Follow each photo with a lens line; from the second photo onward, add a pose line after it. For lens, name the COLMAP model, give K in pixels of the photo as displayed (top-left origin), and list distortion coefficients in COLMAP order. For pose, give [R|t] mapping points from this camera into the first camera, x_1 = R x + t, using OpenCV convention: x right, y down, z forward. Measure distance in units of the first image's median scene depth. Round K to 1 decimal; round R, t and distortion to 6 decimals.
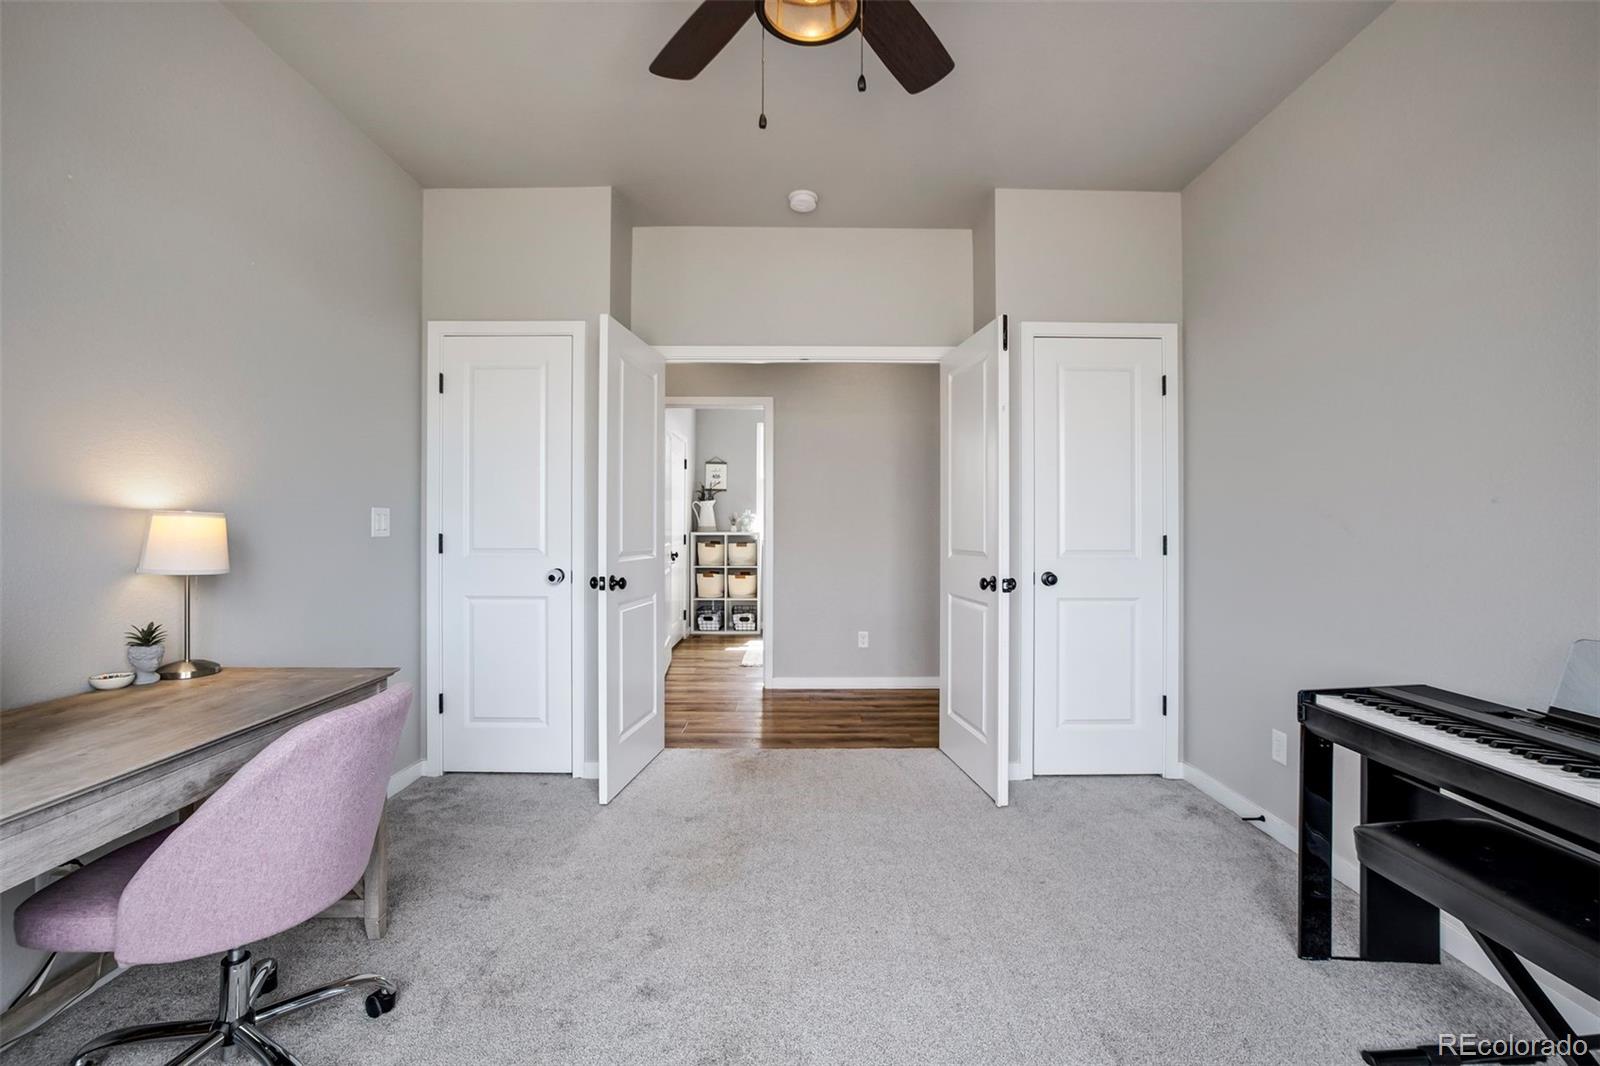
lens RADIAL K [[687.2, 0, 796.5], [0, 687.2, 526.5], [0, 0, 1]] dist [-0.010088, 0.000610]
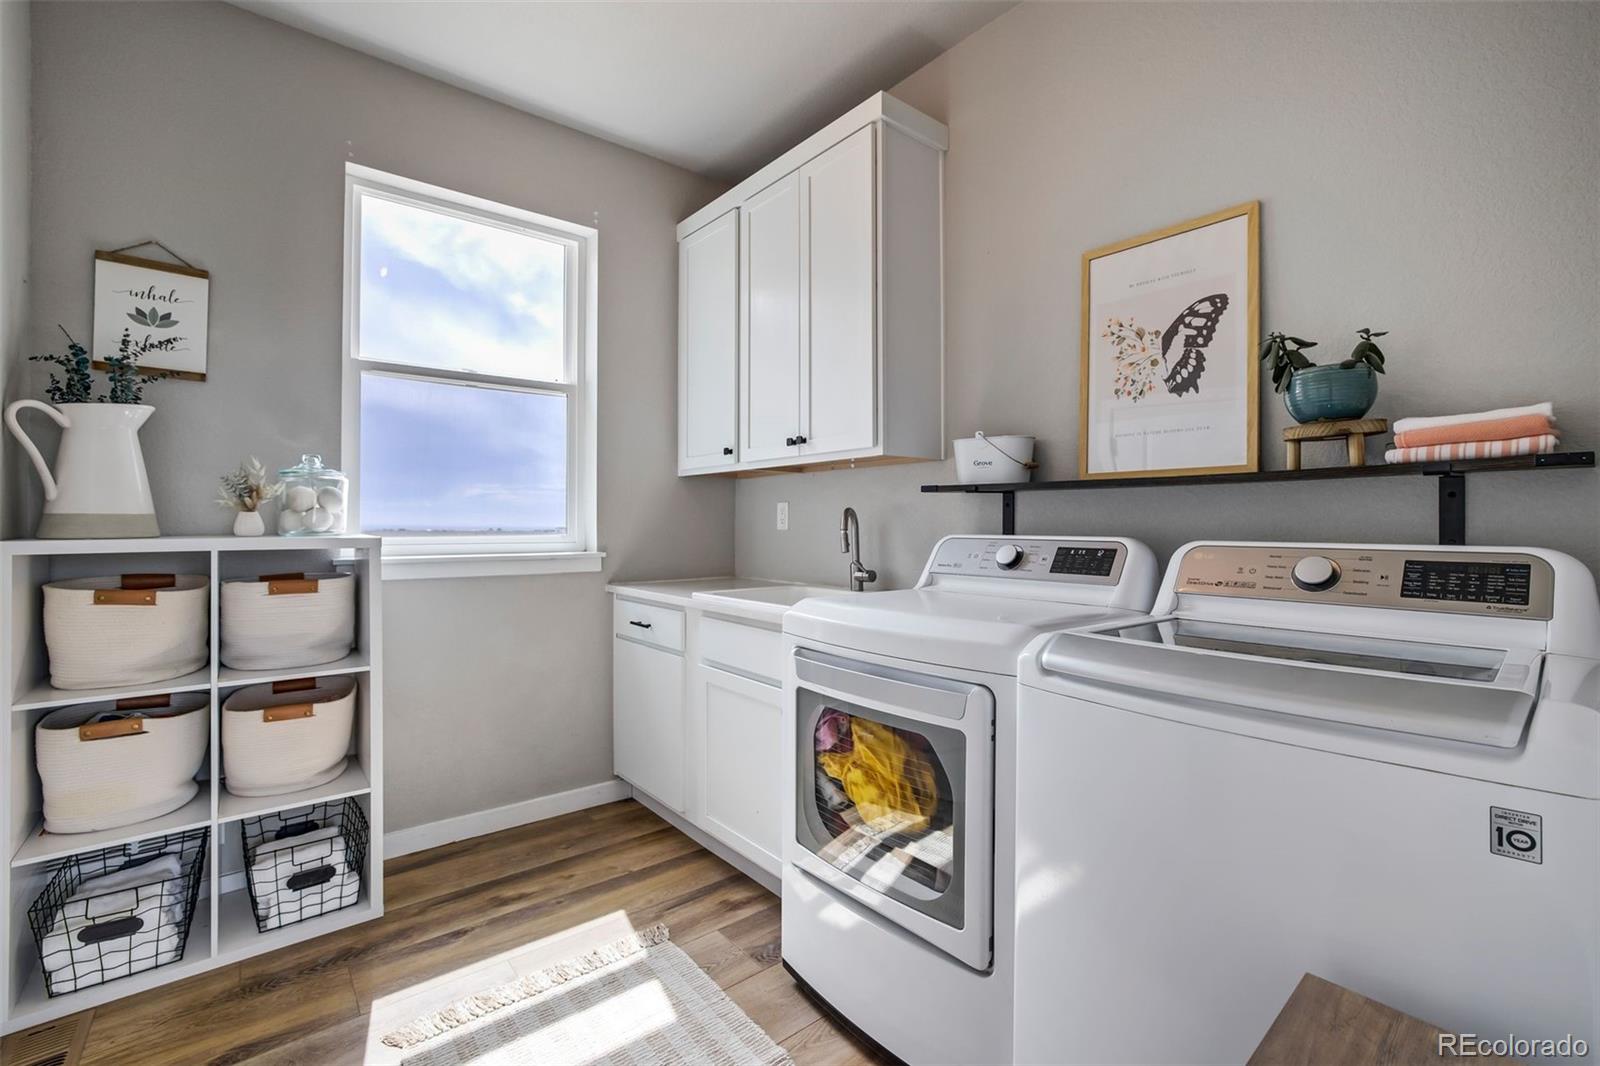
lens RADIAL K [[687.2, 0, 812.0], [0, 687.2, 530.1], [0, 0, 1]] dist [-0.010088, 0.000610]
pose [[0.763298, 0.001756, 0.646044, -0.095979], [0.003931, 0.999965, -0.007363, 0.007854], [-0.646035, 0.008160, 0.763265, 0.672113]]
